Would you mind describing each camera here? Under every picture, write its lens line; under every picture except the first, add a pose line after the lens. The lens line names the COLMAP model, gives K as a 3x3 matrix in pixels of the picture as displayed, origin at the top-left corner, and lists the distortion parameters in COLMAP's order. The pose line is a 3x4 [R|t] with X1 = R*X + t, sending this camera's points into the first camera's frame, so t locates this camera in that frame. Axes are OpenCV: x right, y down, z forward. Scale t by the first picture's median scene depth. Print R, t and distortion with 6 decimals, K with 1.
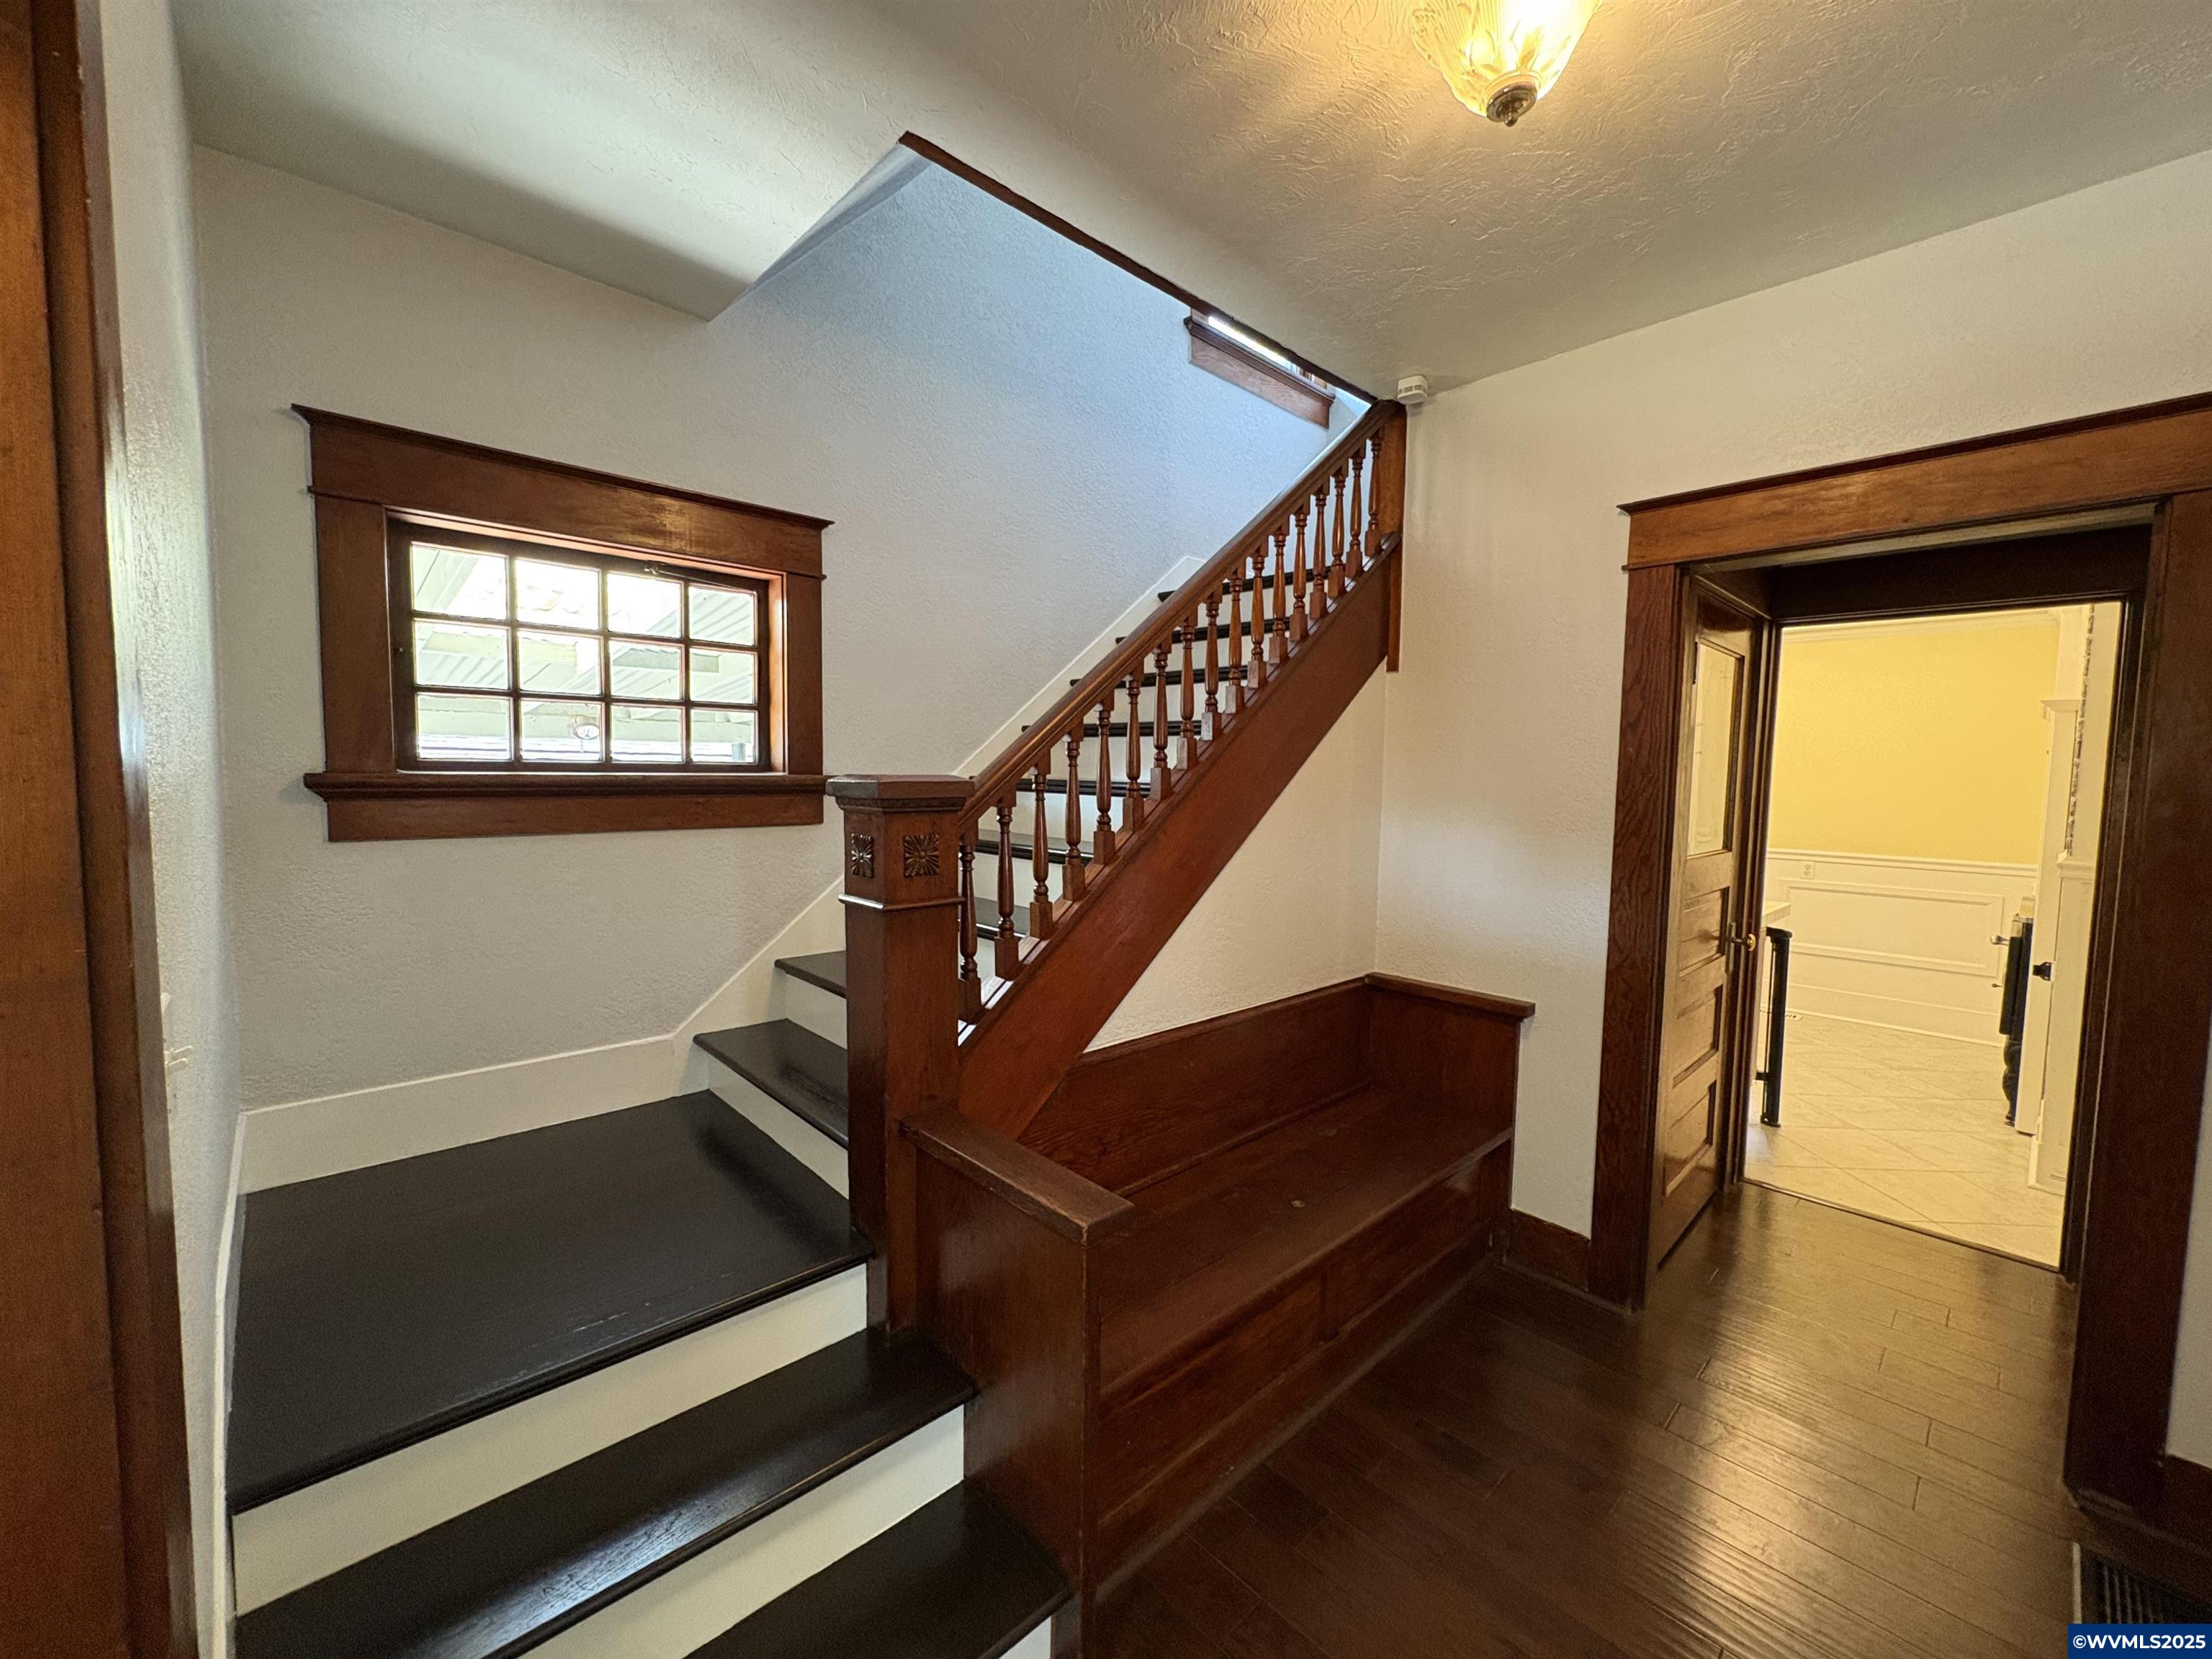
lens RADIAL K [[881.5, 0, 1104.0], [0, 881.5, 831.1], [0, 0, 1]] dist [-0.000178, 0.000268]
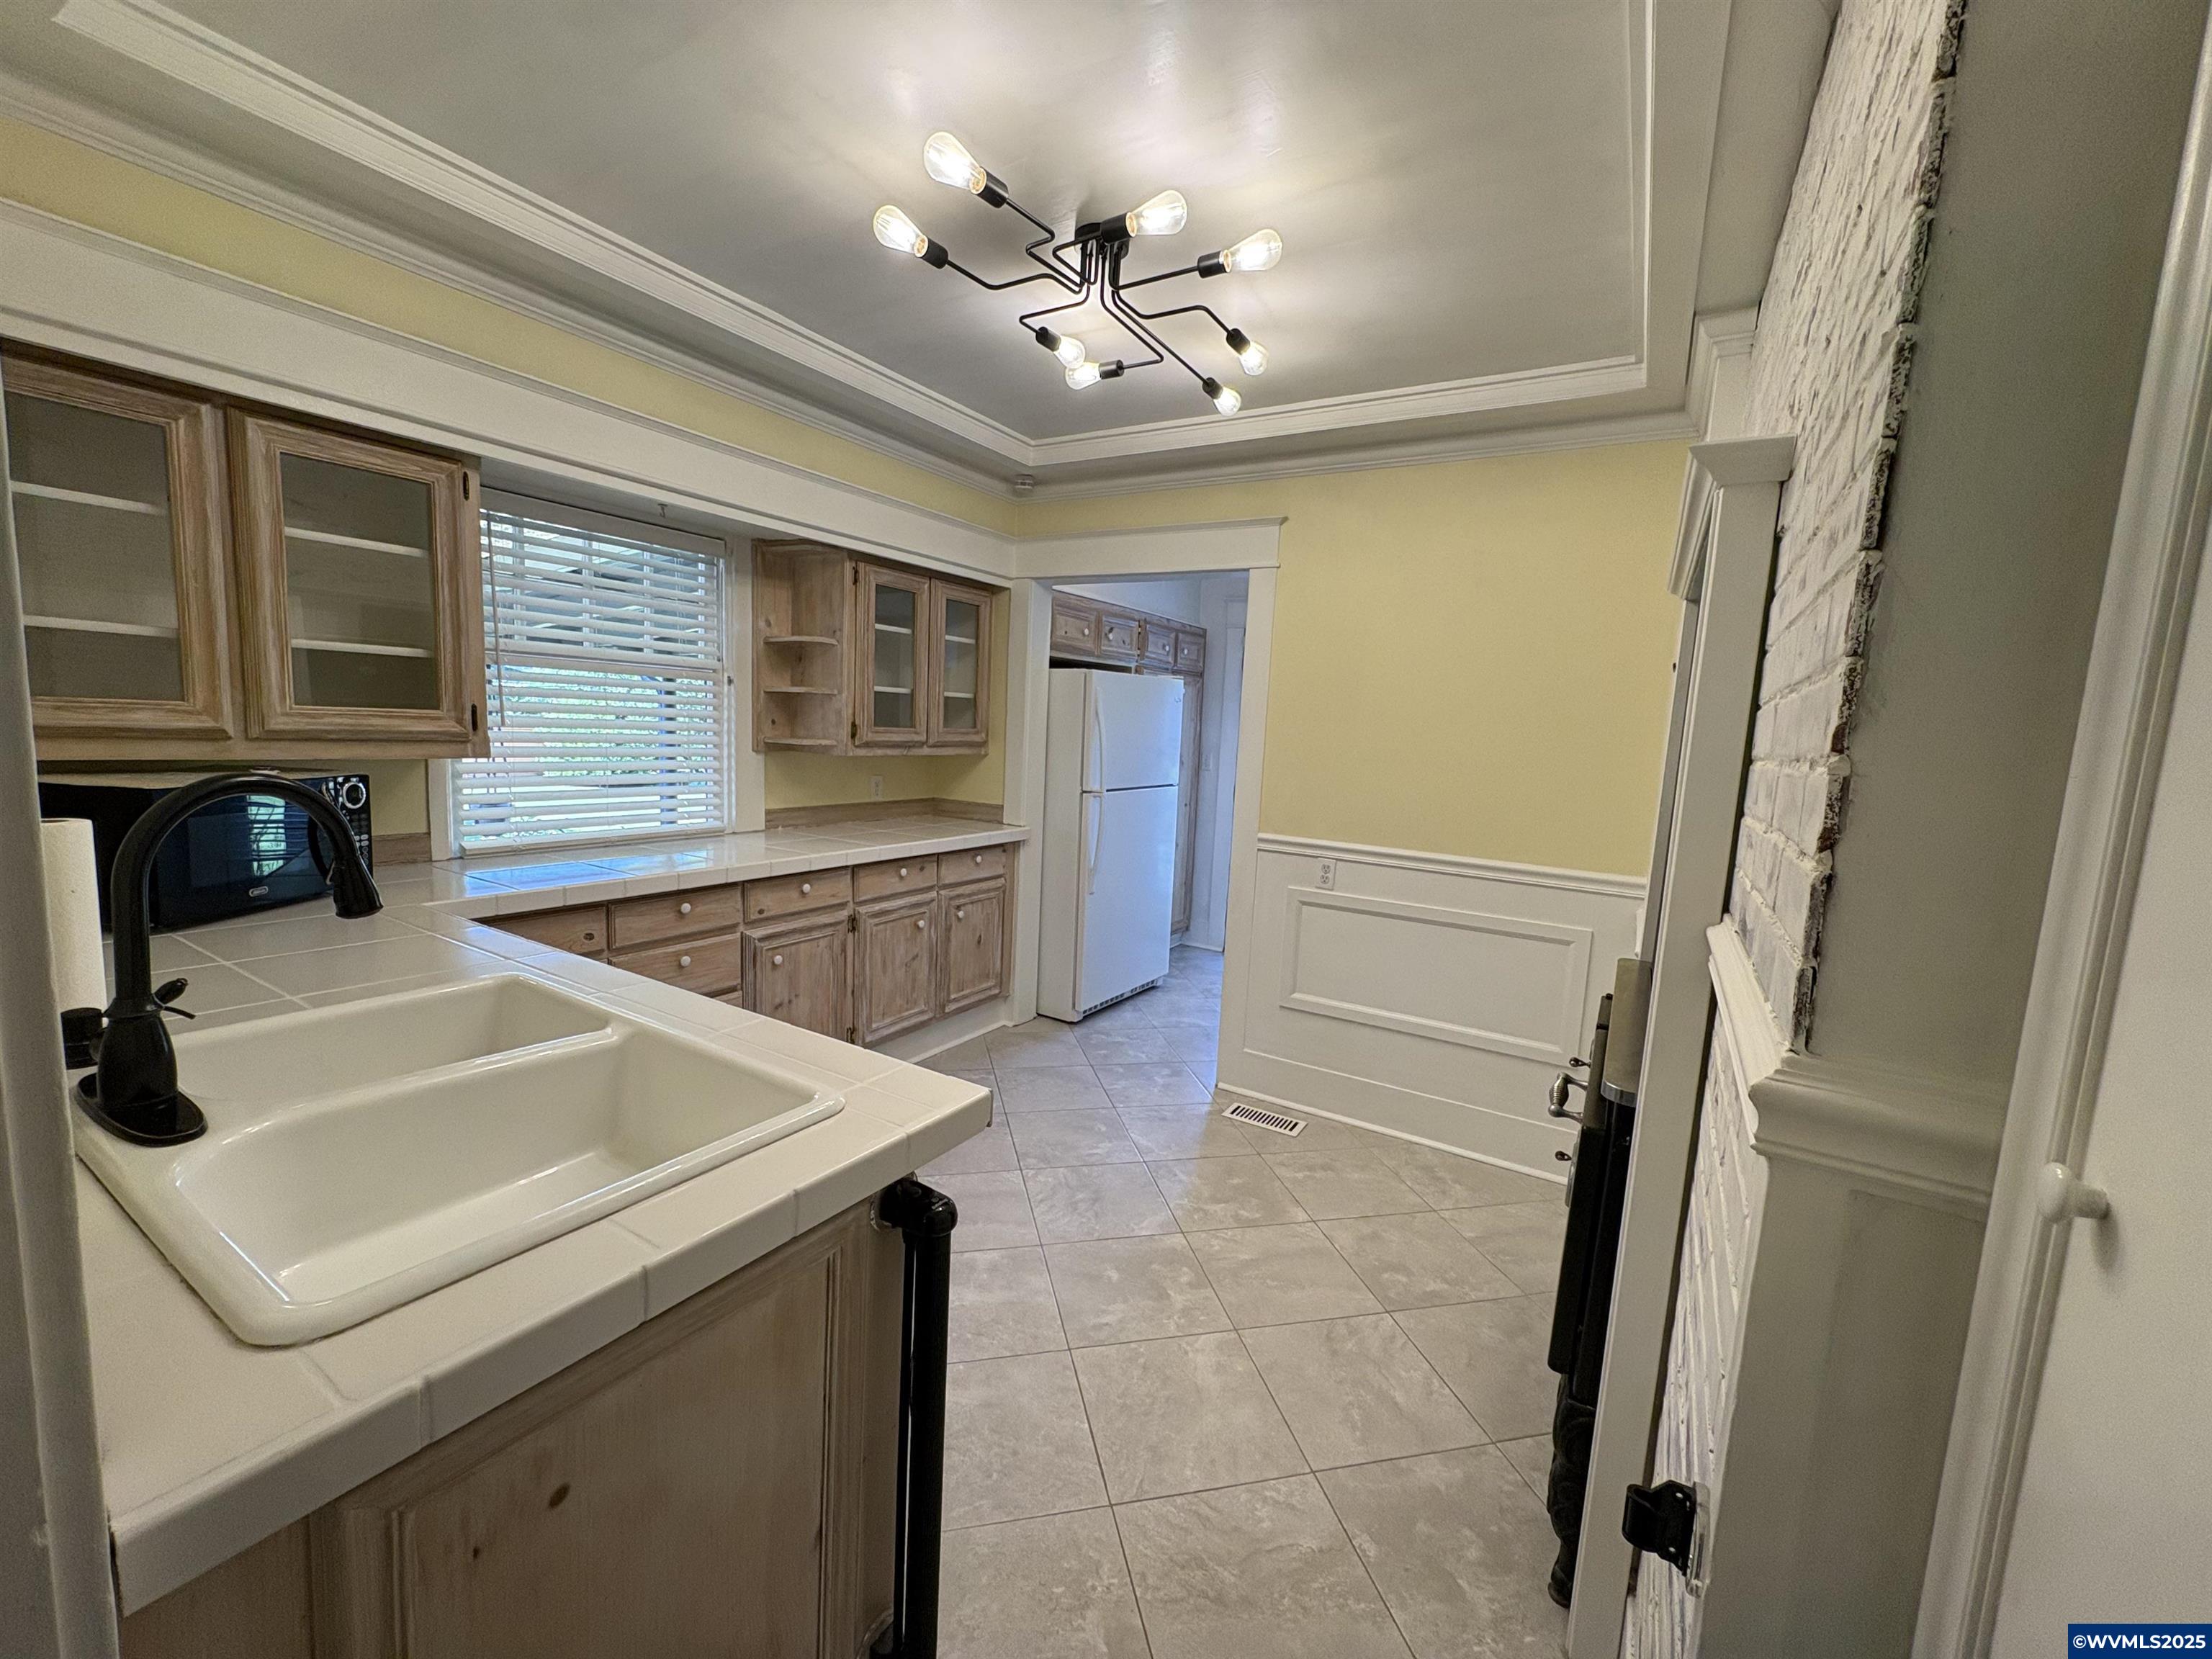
lens RADIAL K [[881.5, 0, 1104.0], [0, 881.5, 831.1], [0, 0, 1]] dist [-0.000178, 0.000268]
pose [[0.964362, -0.005680, 0.264526, 0.855084], [-0.011814, 0.997848, 0.064499, -0.033544], [-0.264323, -0.065326, 0.962219, 0.816588]]
